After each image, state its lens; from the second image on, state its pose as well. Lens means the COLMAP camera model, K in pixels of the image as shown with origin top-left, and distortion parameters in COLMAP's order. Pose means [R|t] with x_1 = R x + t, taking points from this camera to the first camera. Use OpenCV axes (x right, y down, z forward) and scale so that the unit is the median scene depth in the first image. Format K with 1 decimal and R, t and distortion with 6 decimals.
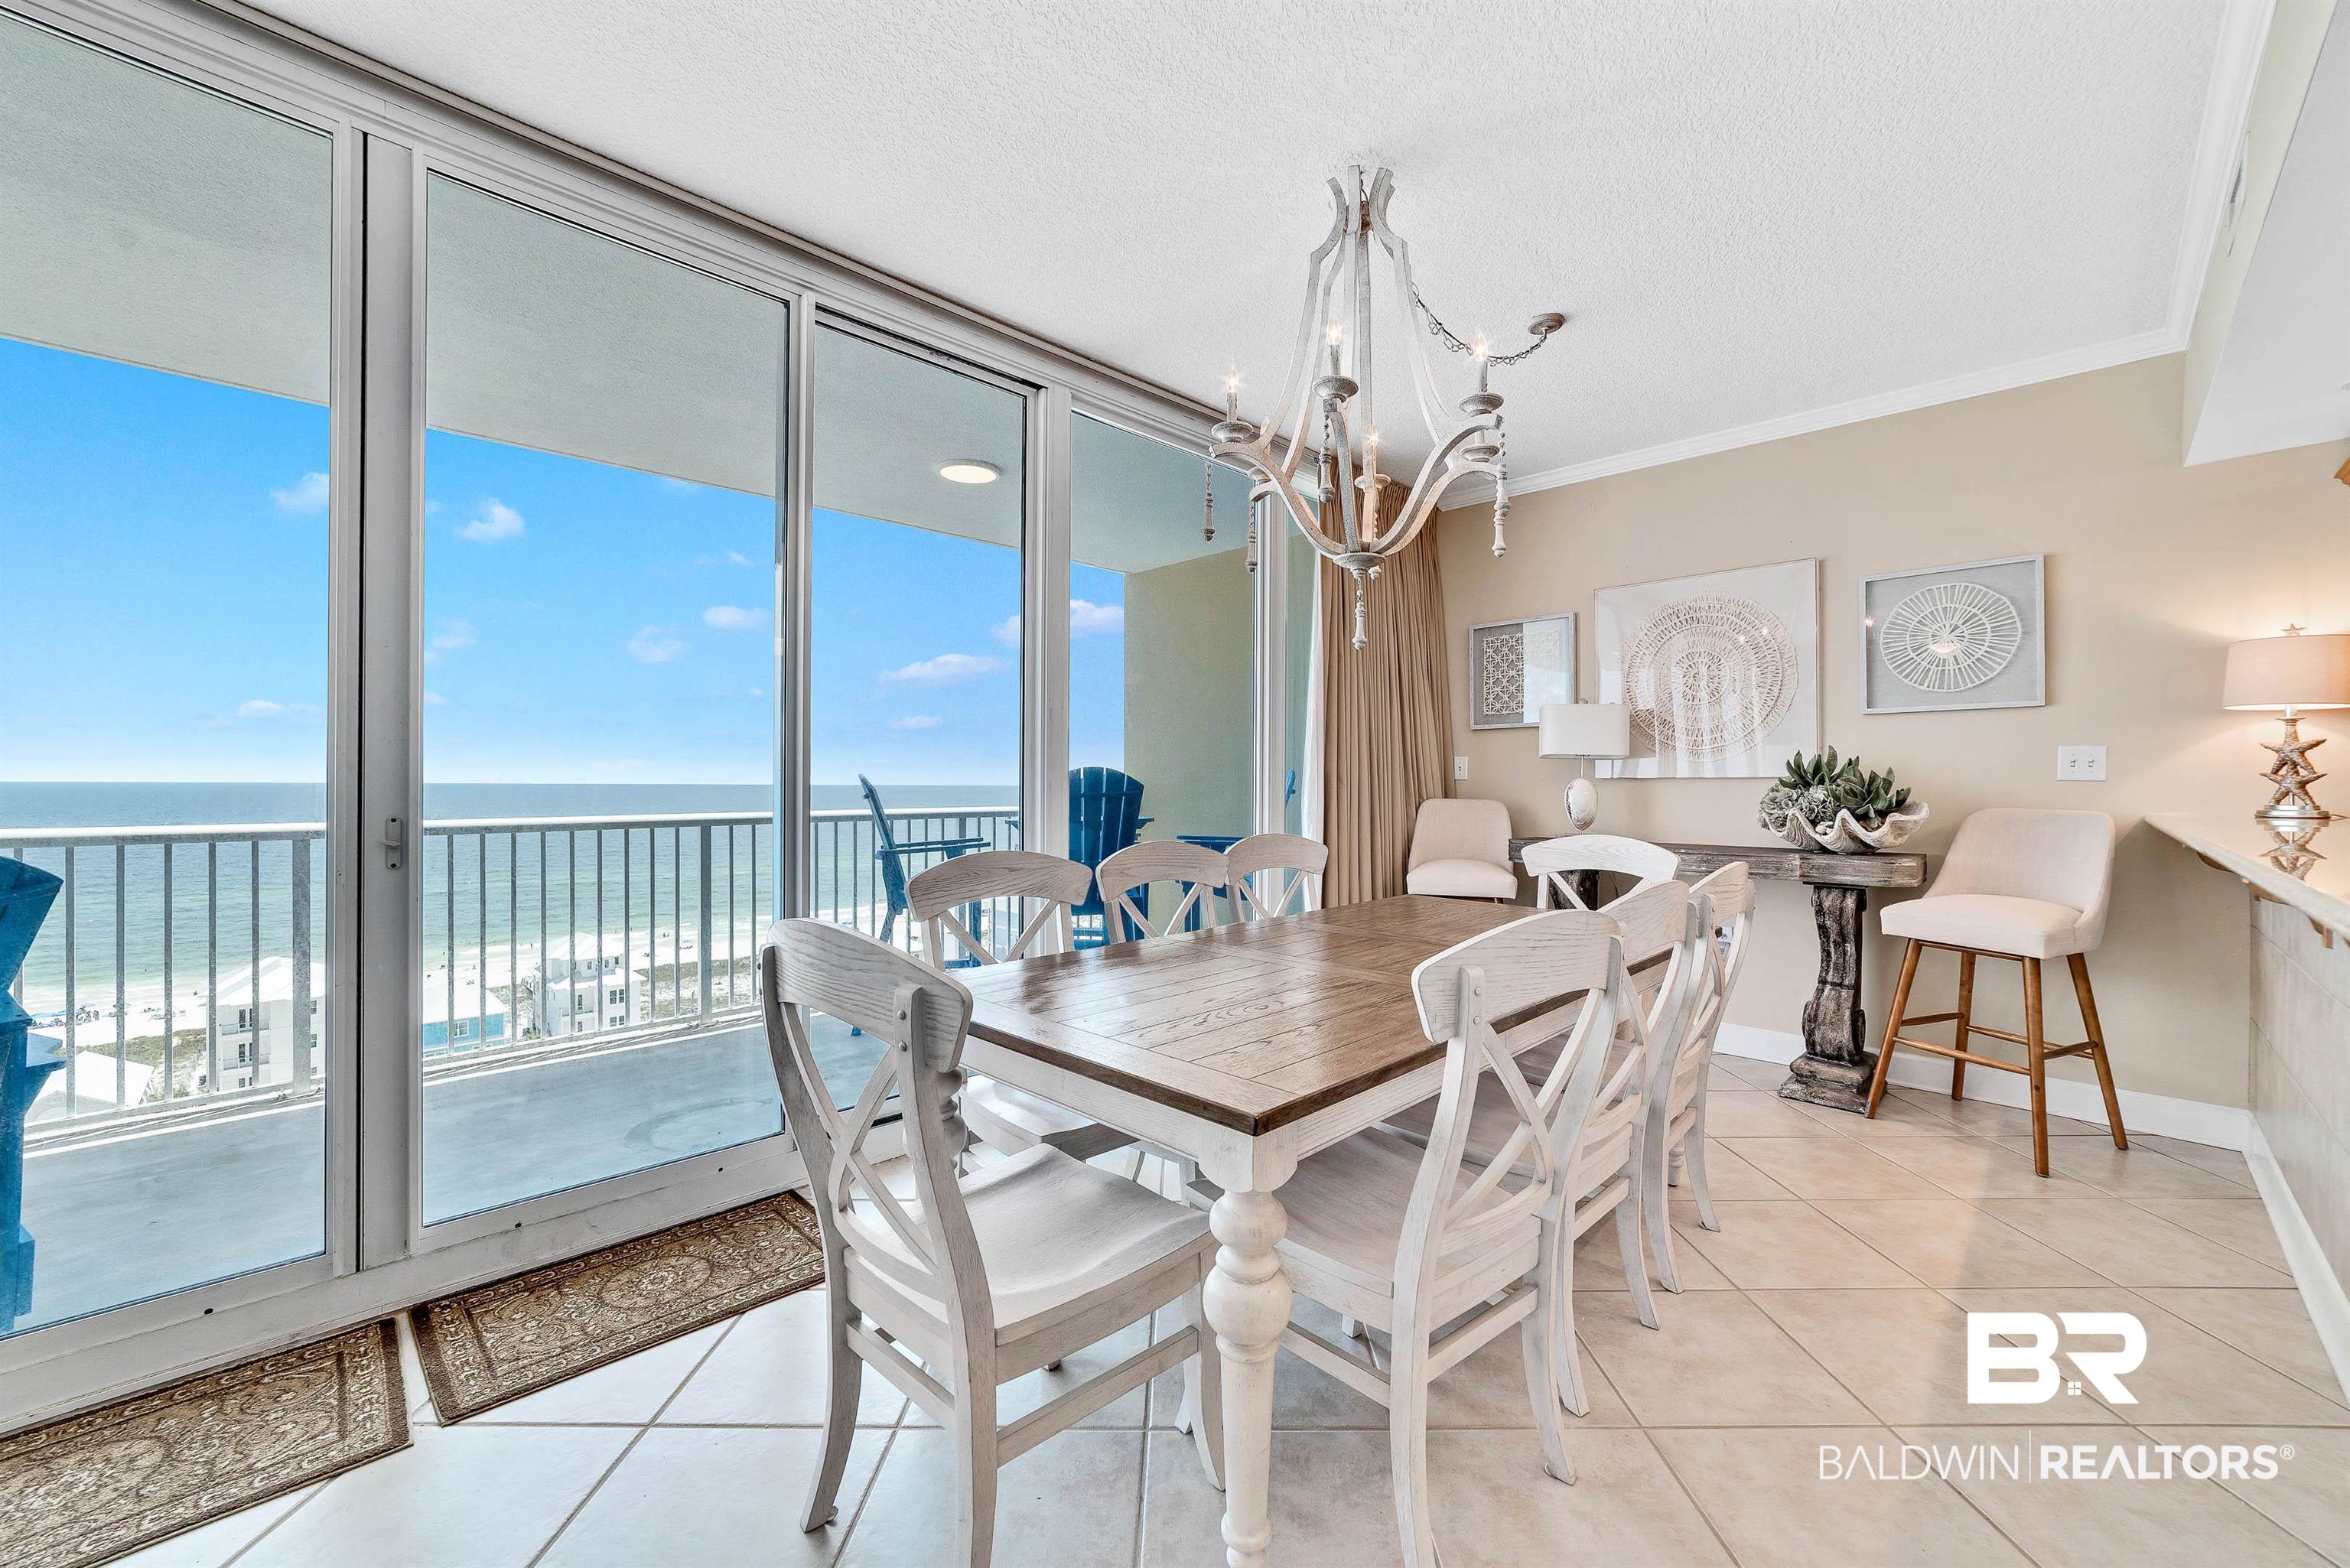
lens RADIAL K [[913.4, 0, 1235.9], [0, 913.4, 784.4], [0, 0, 1]] dist [-0.010947, 0.004195]
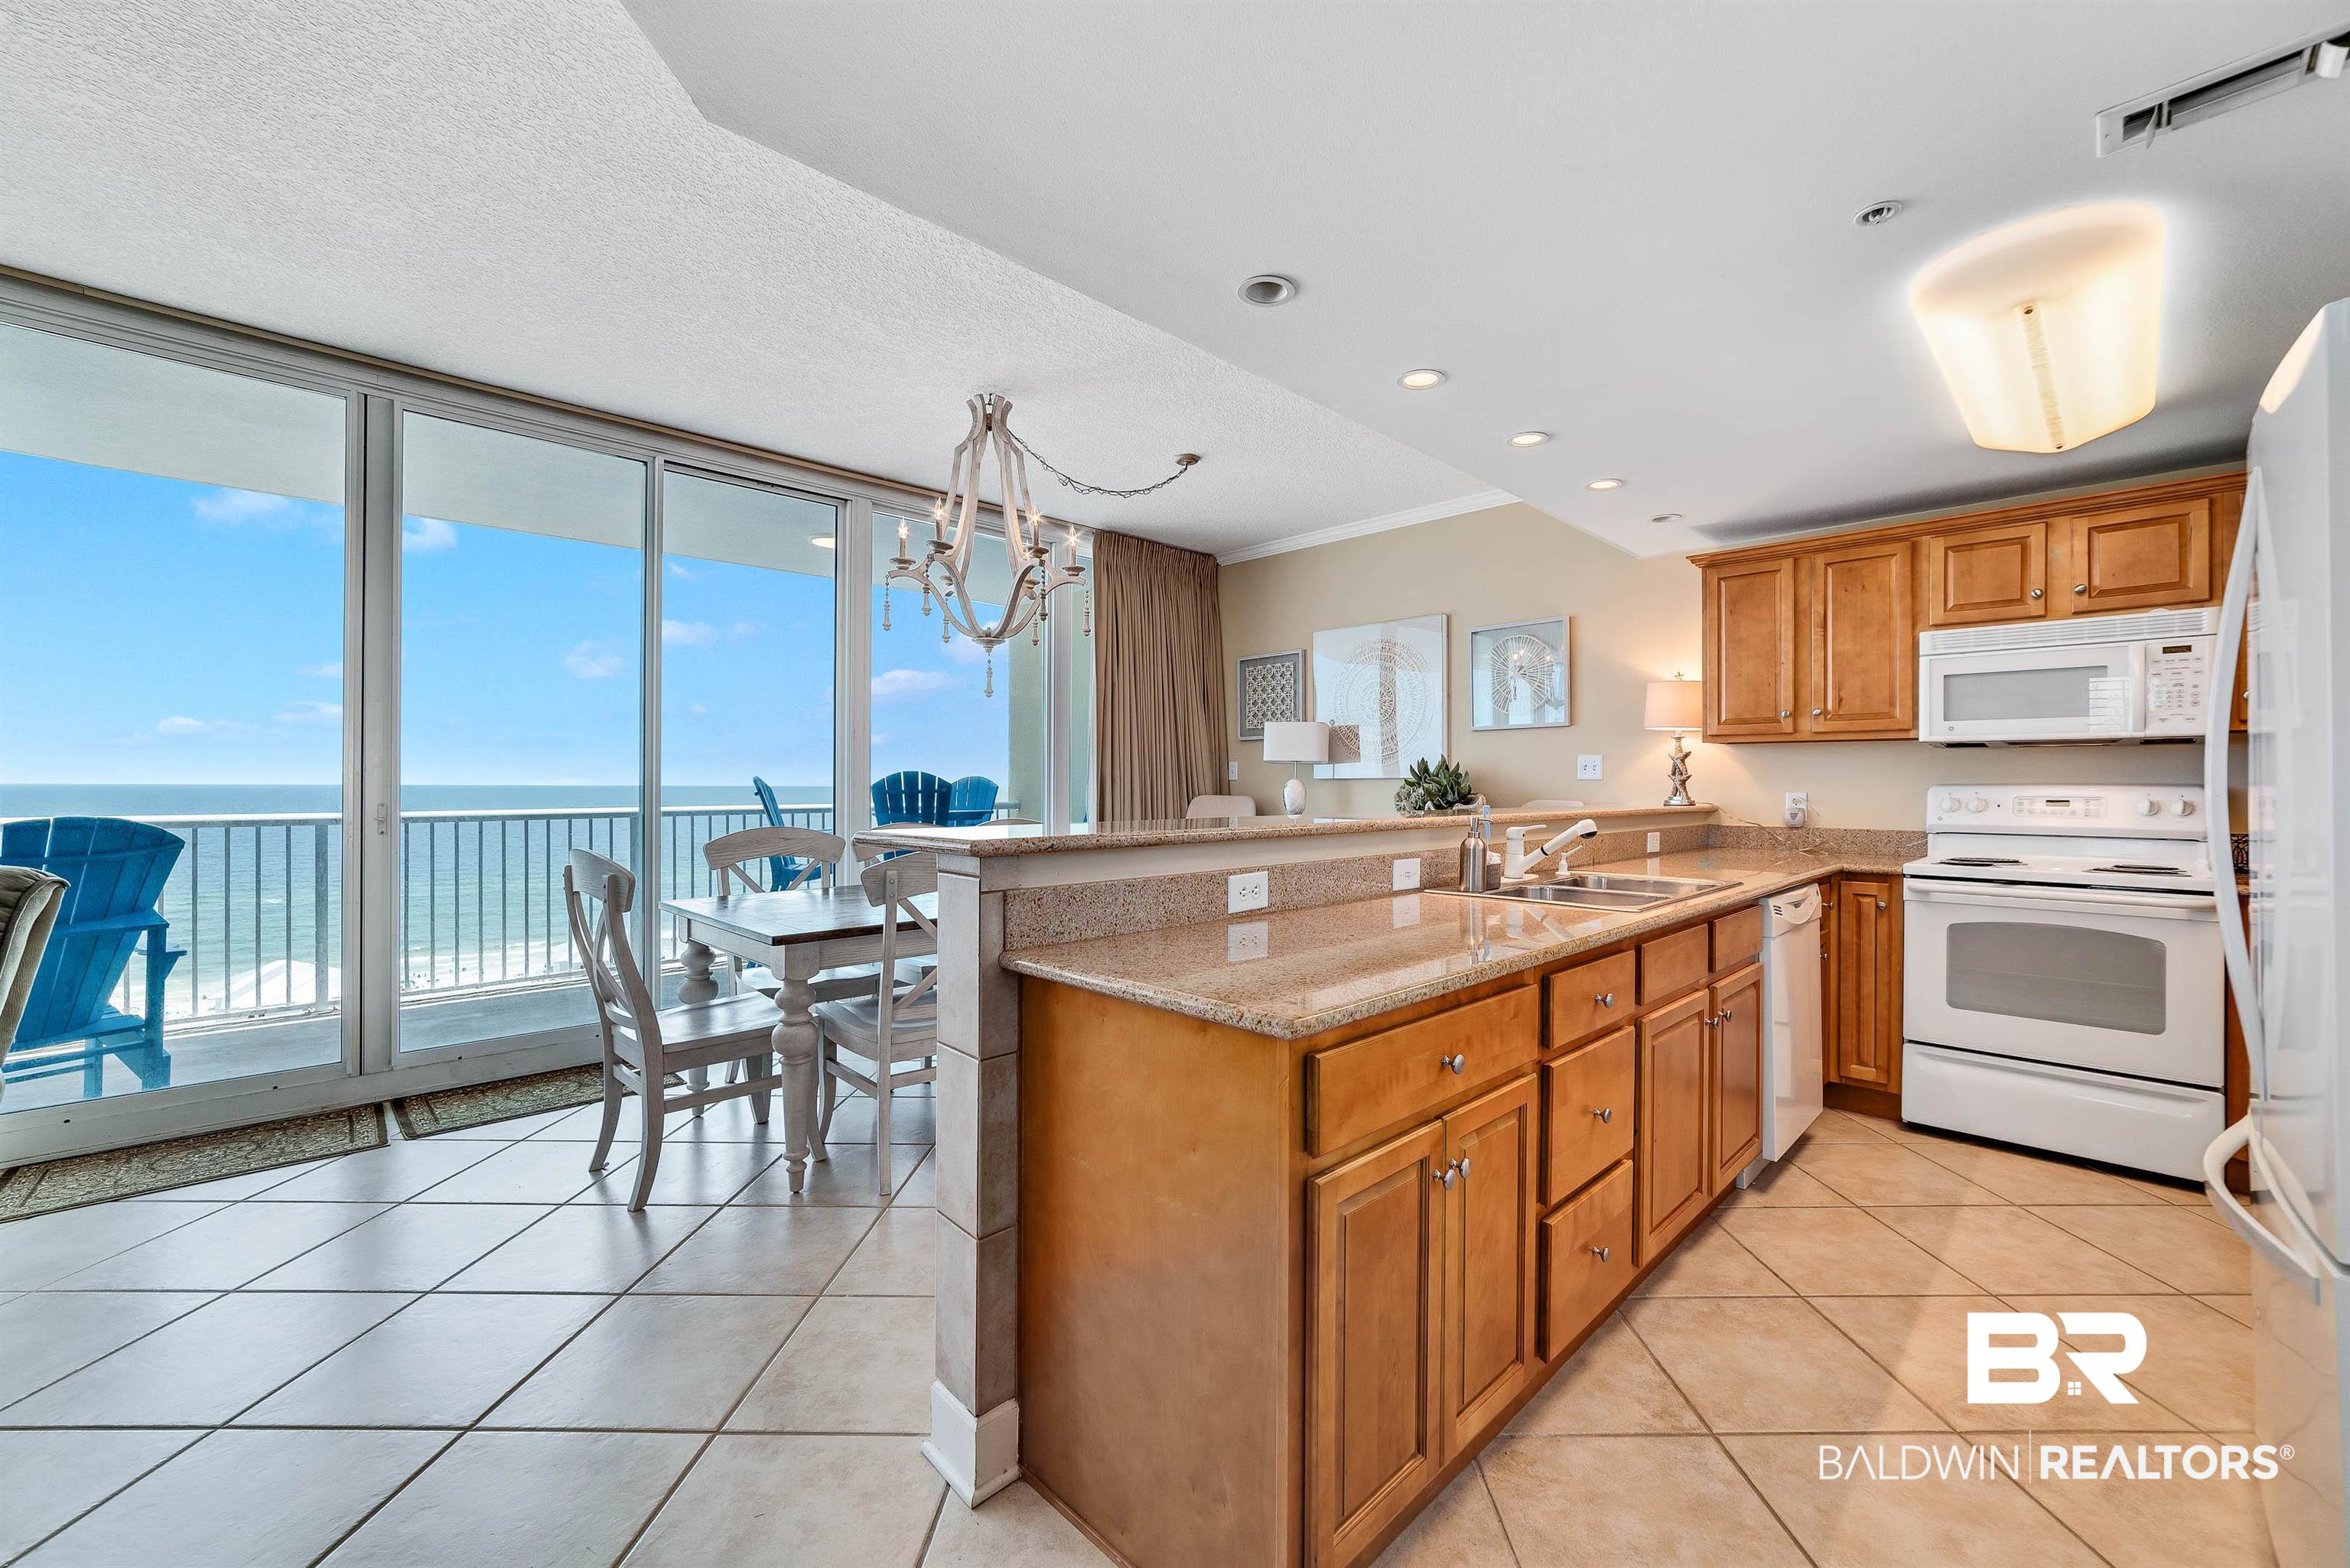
lens RADIAL K [[913.4, 0, 1235.3], [0, 913.4, 784.4], [0, 0, 1]] dist [-0.010947, 0.004195]
pose [[0.999980, -0.001641, -0.006164, 0.402115], [0.001631, 0.999997, -0.001623, 0.004010], [0.006167, 0.001613, 0.999980, -0.407268]]
